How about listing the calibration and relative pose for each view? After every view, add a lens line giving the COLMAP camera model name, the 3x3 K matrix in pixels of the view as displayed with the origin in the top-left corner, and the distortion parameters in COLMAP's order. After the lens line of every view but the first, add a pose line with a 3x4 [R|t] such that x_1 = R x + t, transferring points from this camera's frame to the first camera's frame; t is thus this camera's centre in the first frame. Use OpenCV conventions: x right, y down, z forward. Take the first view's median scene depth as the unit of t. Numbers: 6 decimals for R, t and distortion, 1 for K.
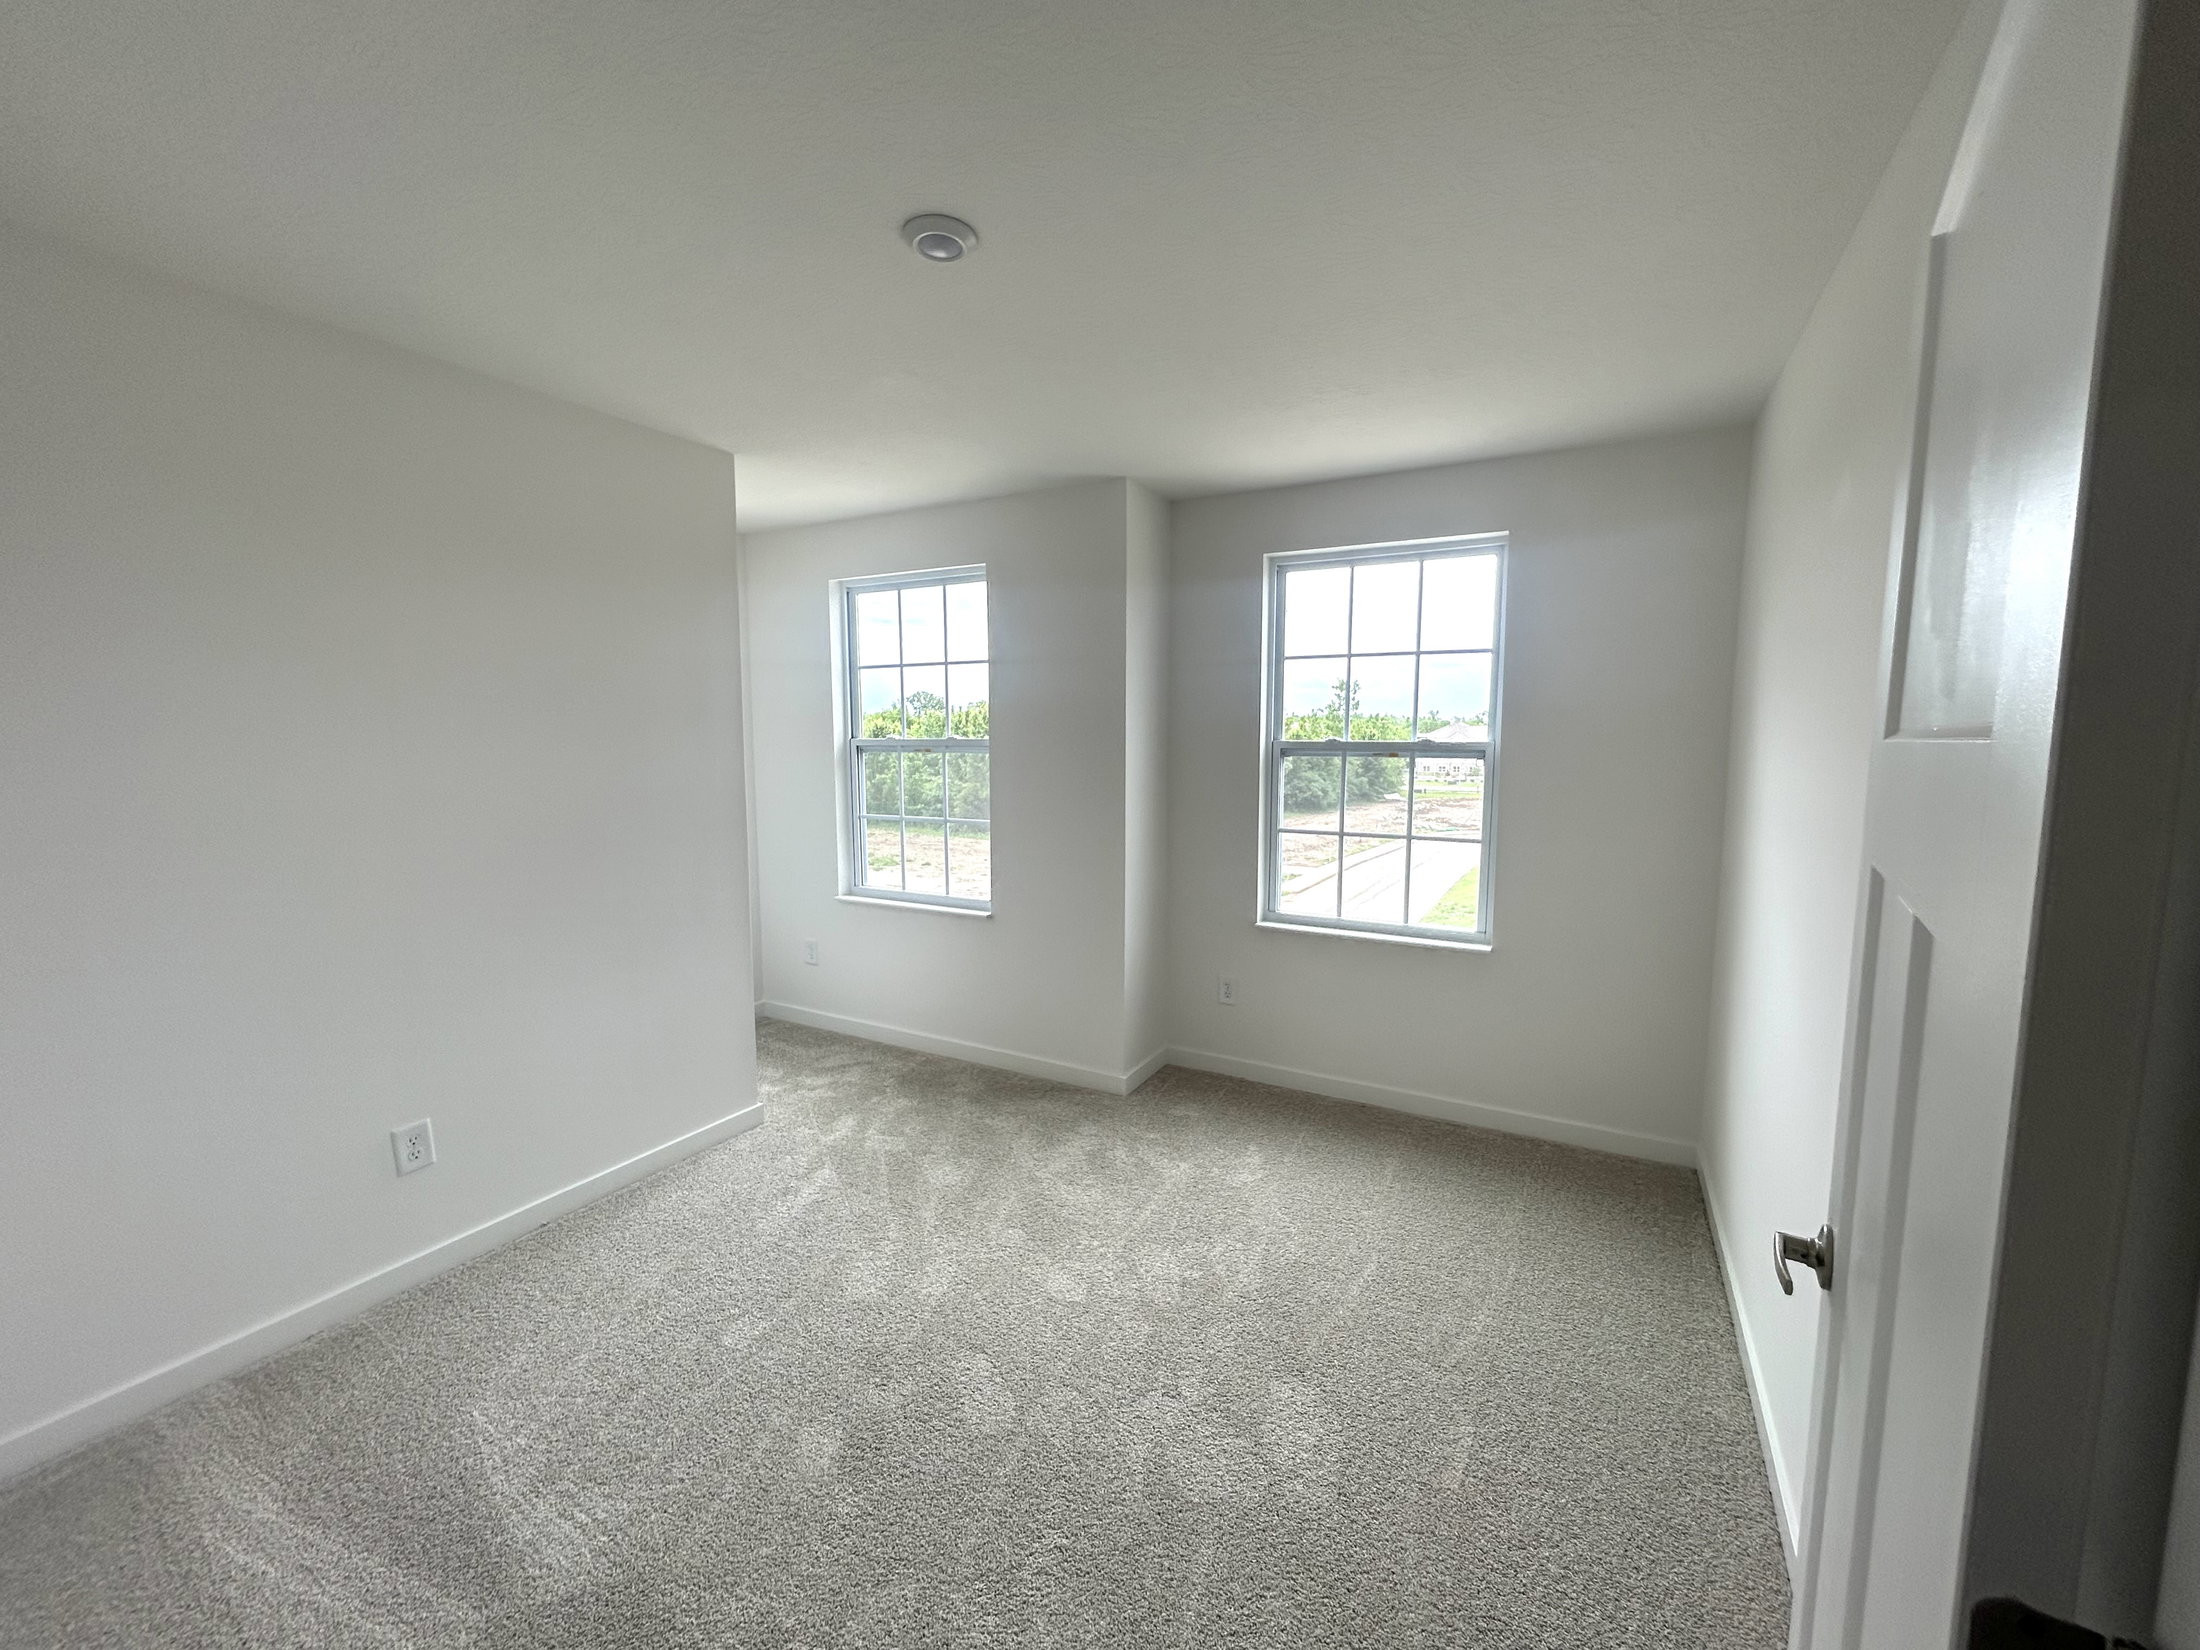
lens RADIAL K [[889.4, 0, 1100.0], [0, 889.4, 825.0], [0, 0, 1]] dist [0.000101, 0.000140]
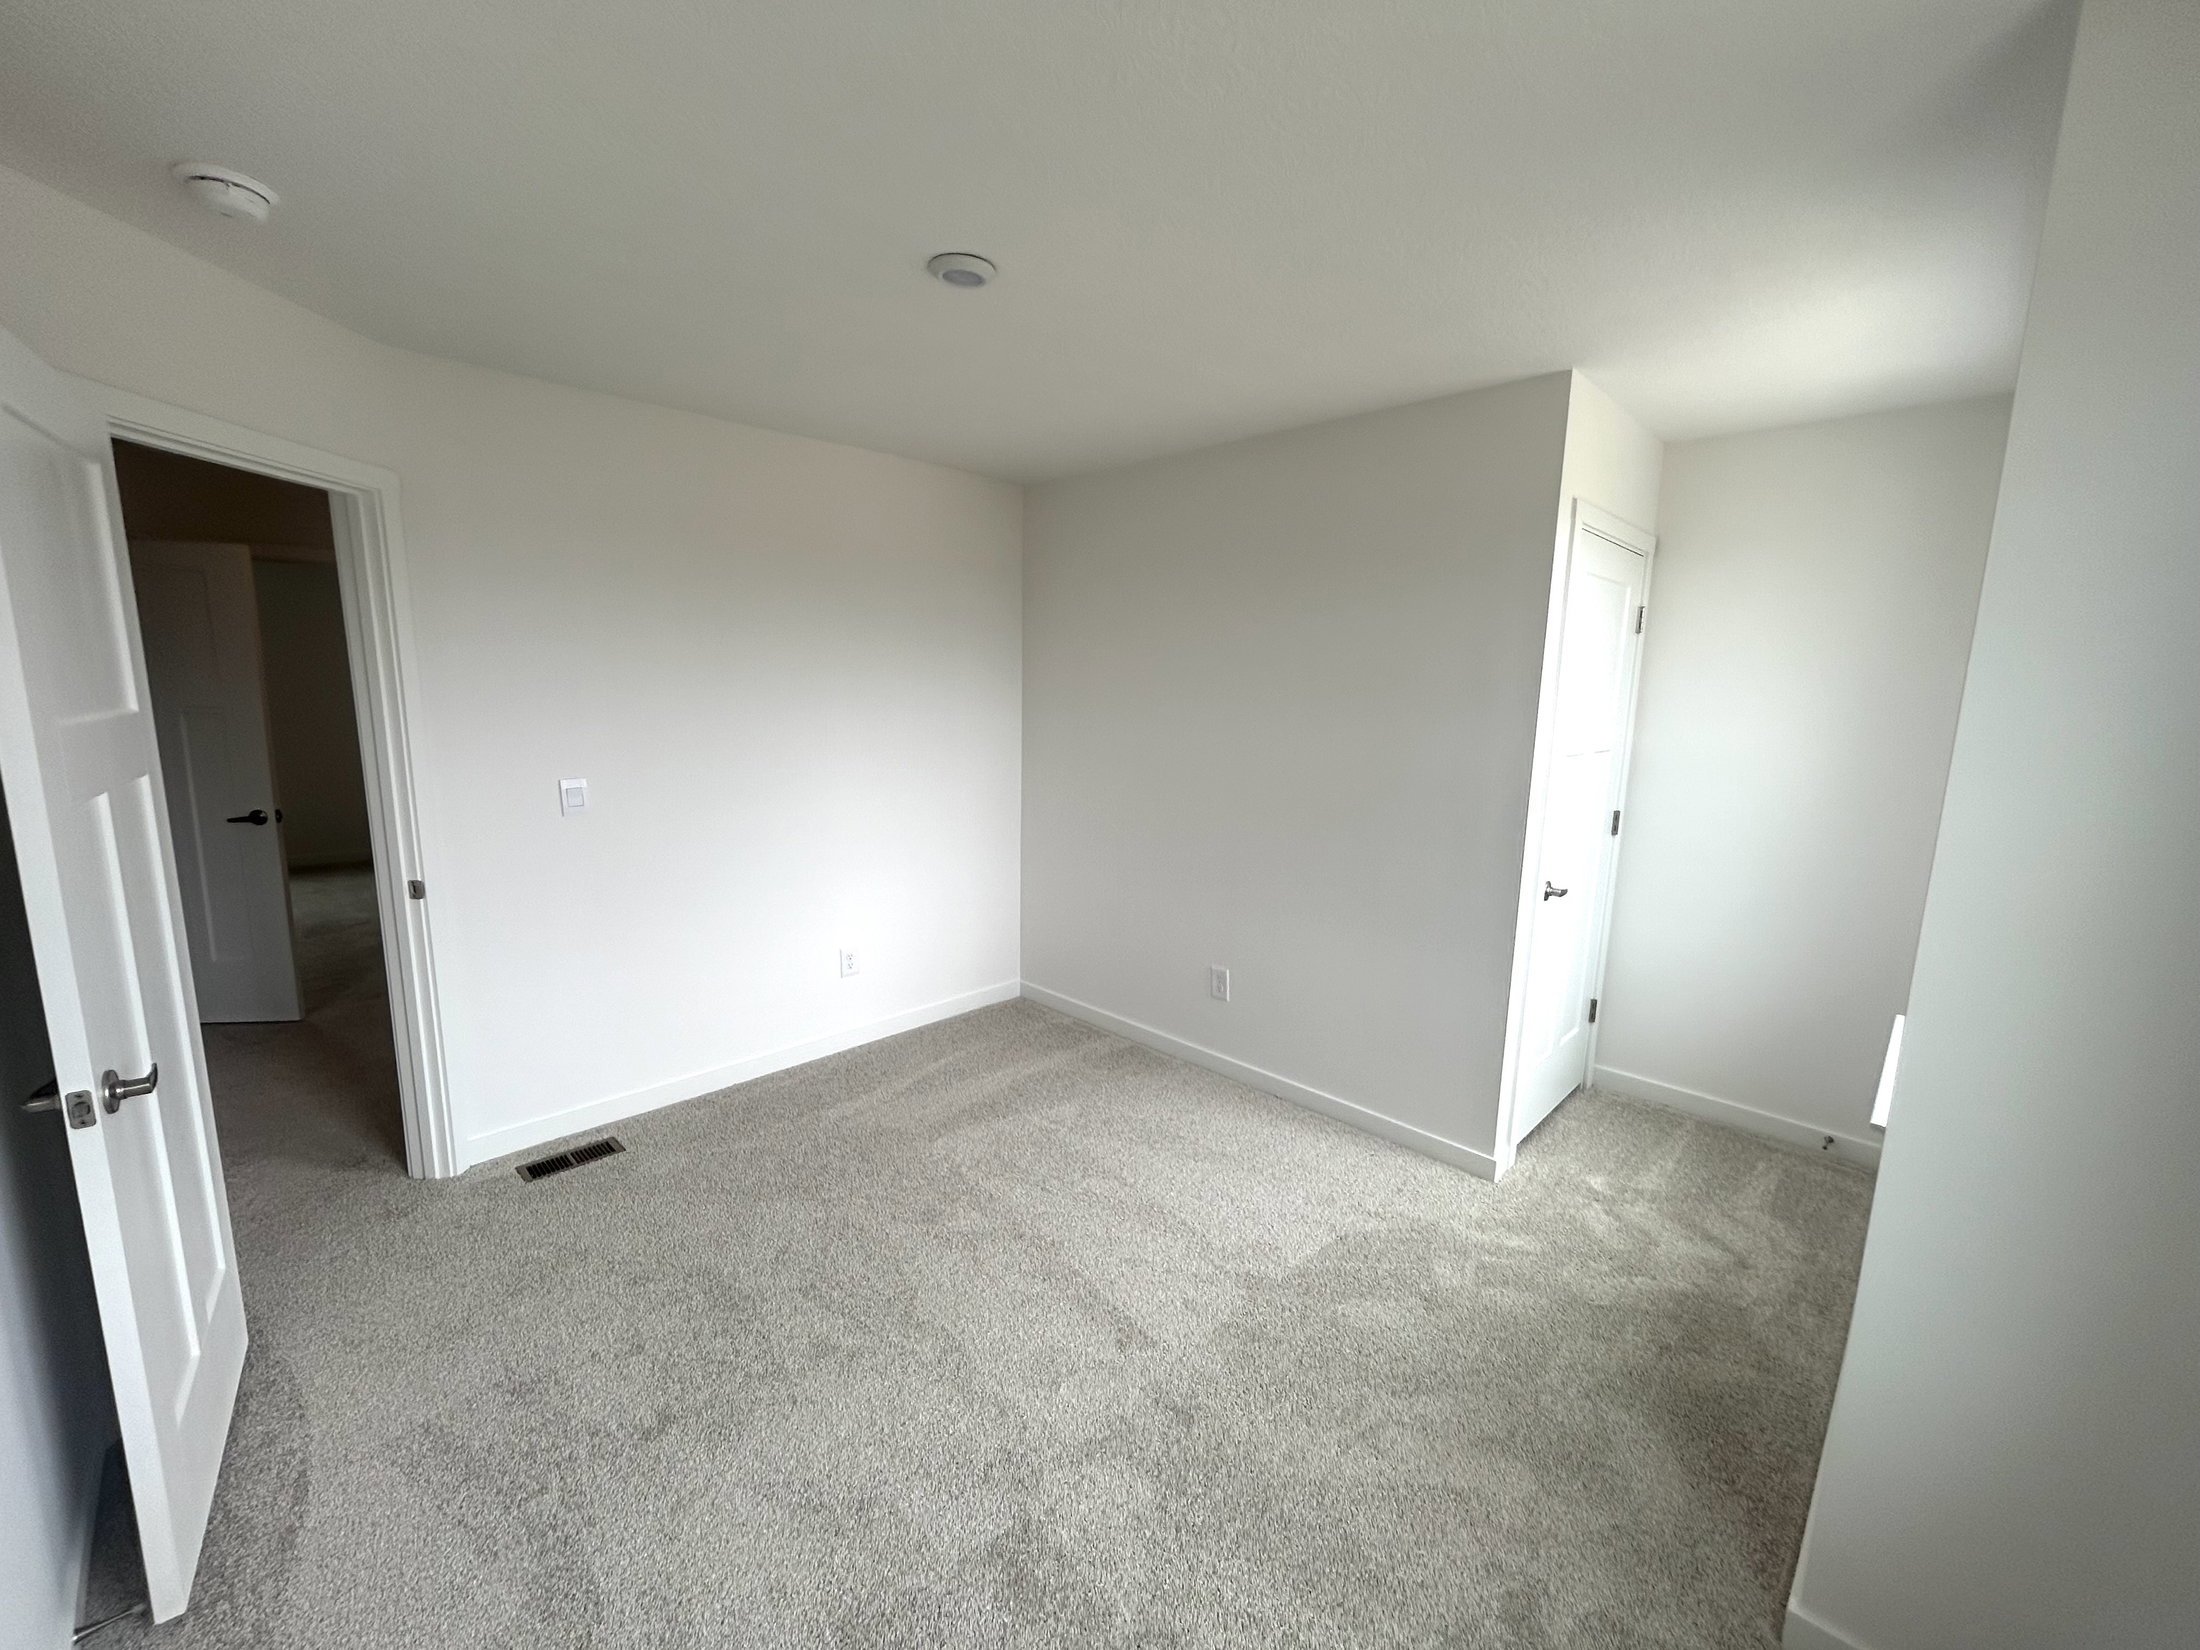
lens RADIAL K [[889.4, 0, 1100.0], [0, 889.4, 825.0], [0, 0, 1]] dist [0.000101, 0.000140]
pose [[-0.256013, 0.153394, -0.954425, 0.479208], [-0.123050, 0.974127, 0.189567, -0.111169], [0.958810, 0.165974, -0.230514, 0.789710]]
